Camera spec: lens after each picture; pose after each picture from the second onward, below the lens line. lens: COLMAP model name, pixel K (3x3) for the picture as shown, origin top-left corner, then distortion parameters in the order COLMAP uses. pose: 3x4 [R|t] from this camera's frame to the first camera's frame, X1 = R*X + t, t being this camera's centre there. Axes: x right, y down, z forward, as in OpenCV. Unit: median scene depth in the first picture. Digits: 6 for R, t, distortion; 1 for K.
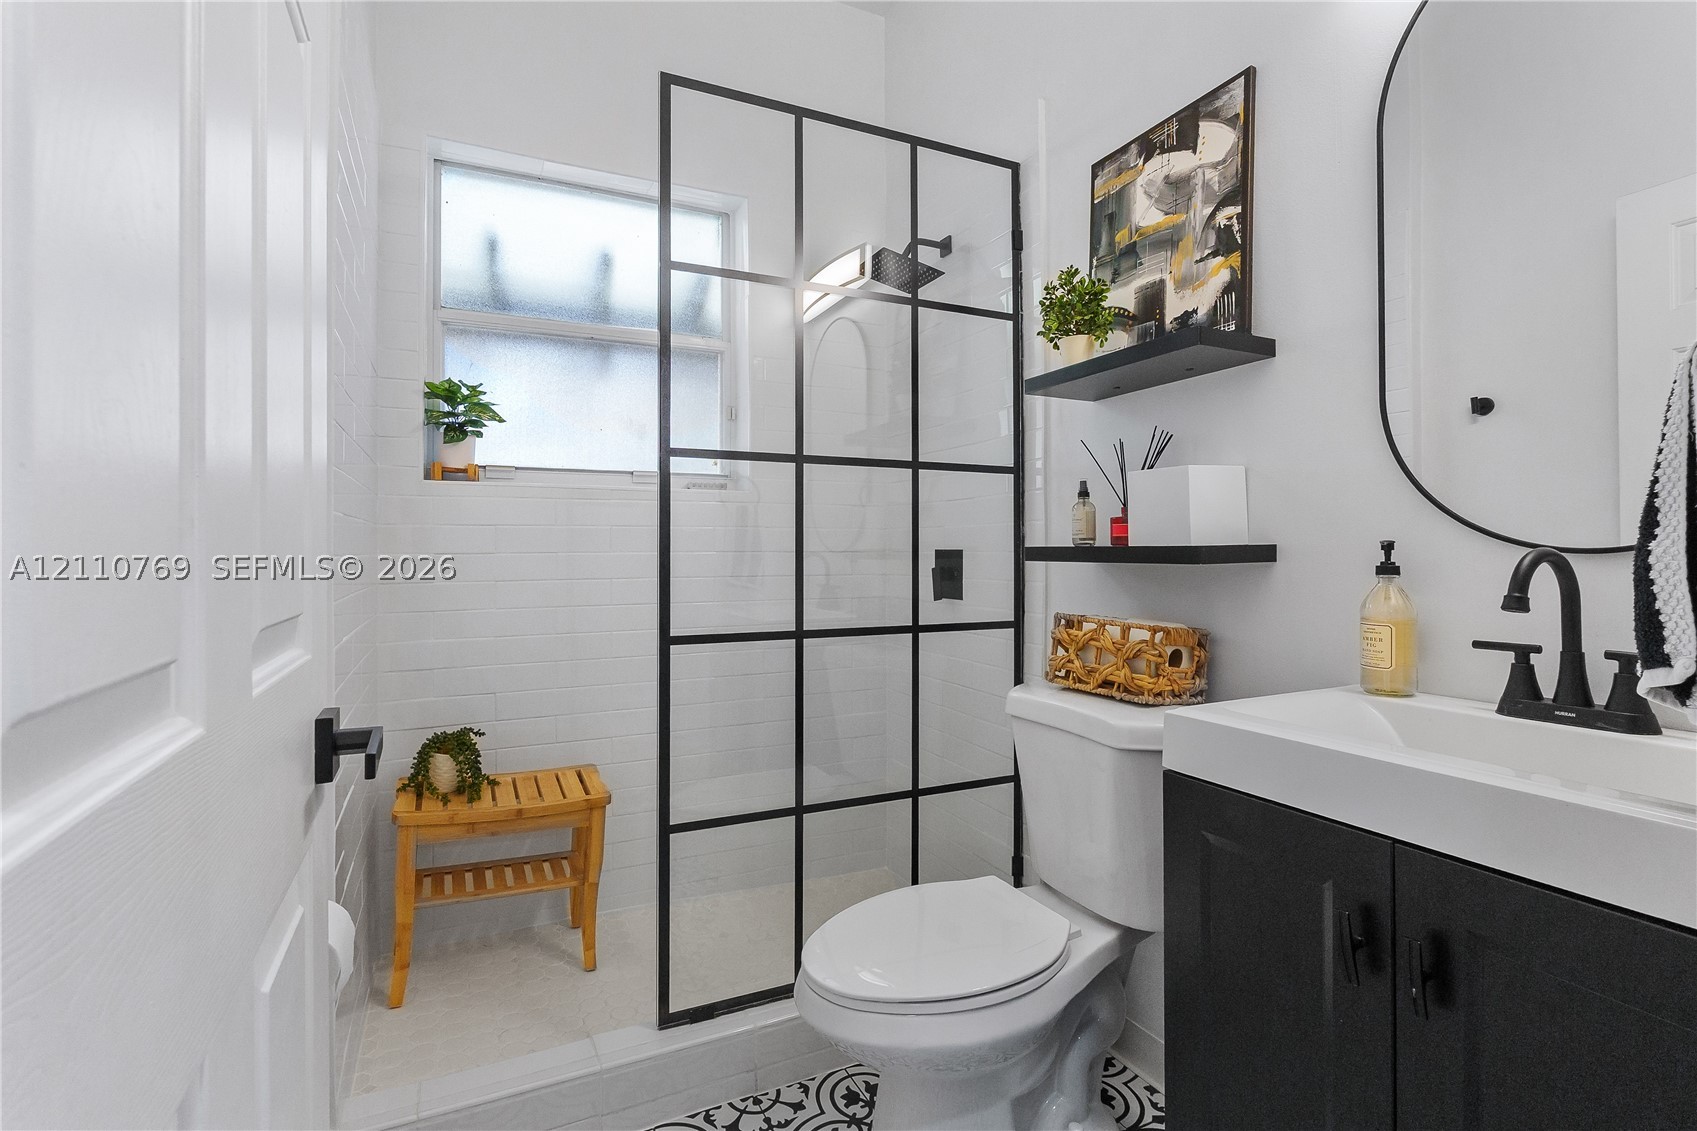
lens RADIAL K [[783.3, 0, 844.5], [0, 783.3, 556.1], [0, 0, 1]] dist [-0.003153, 0.000187]
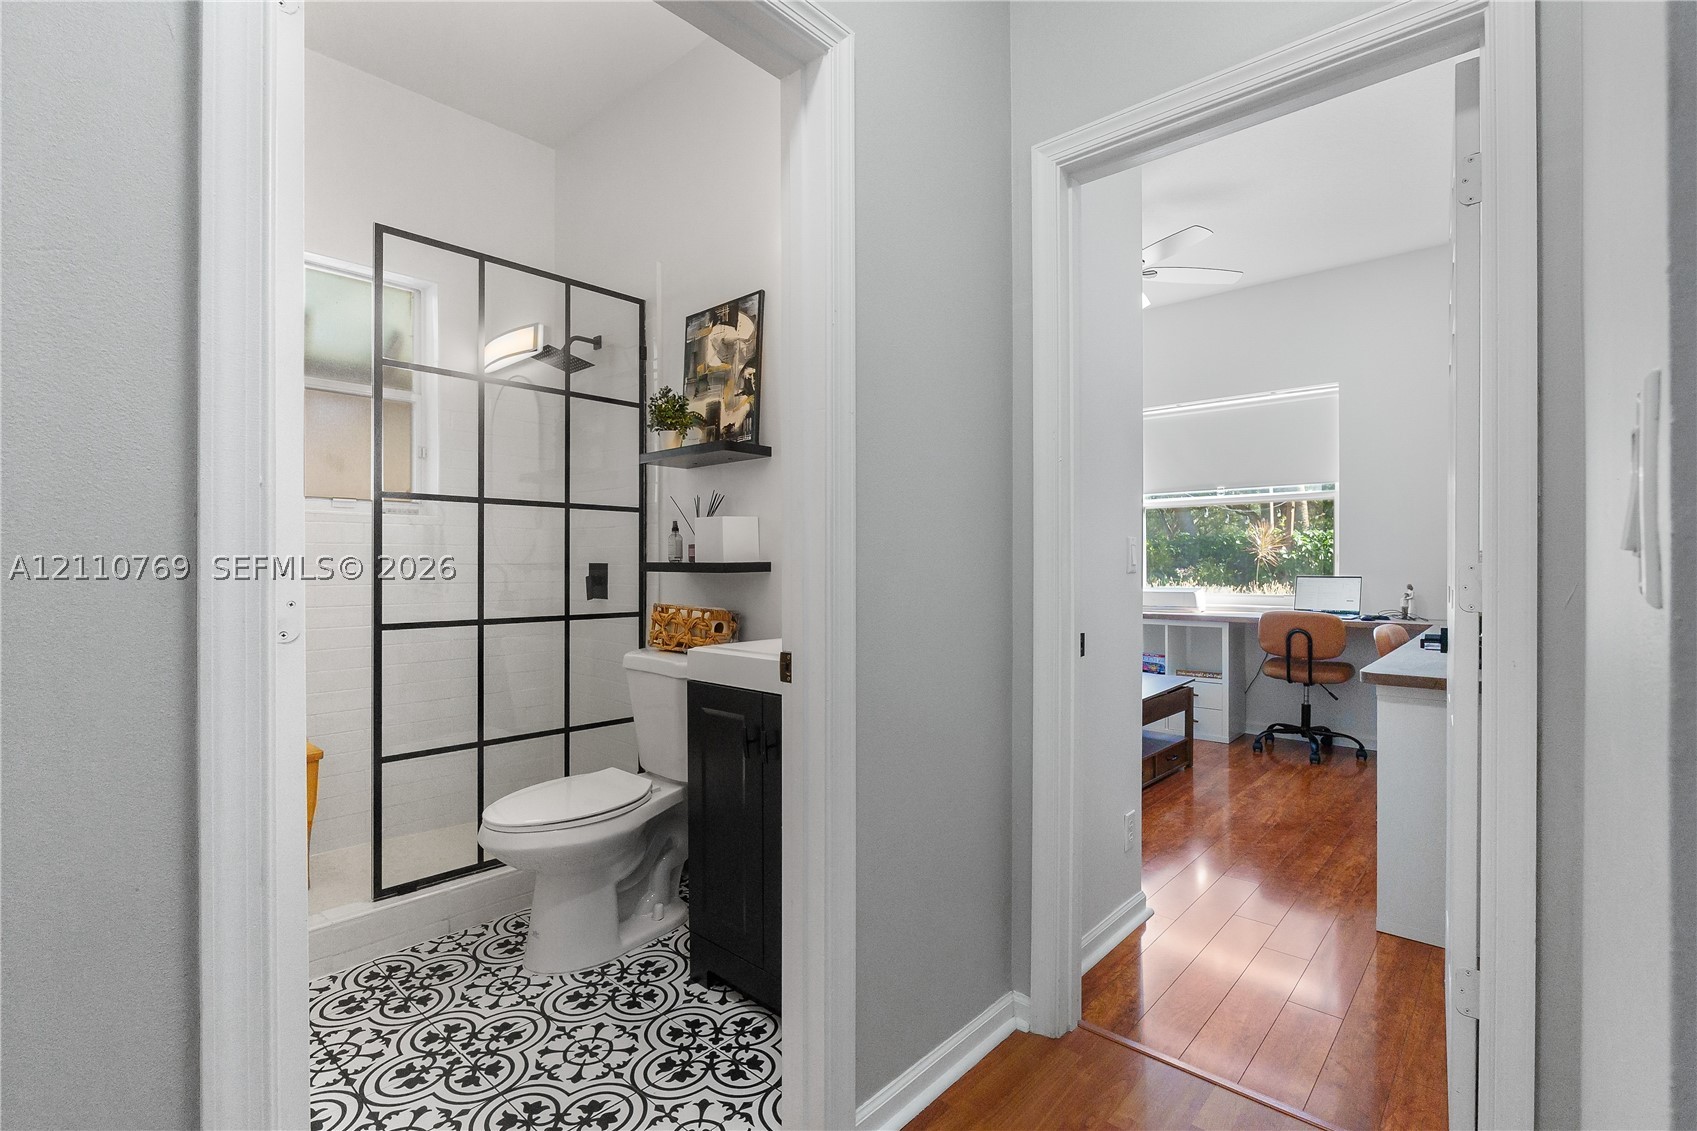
lens RADIAL K [[792.3, 0, 833.8], [0, 792.3, 569.0], [0, 0, 1]] dist [-0.016231, 0.000089]
pose [[0.935245, 0.001200, 0.354000, 0.038538], [-0.002024, 0.999996, 0.001957, -0.002264], [-0.353996, -0.002547, 0.935243, -0.638580]]
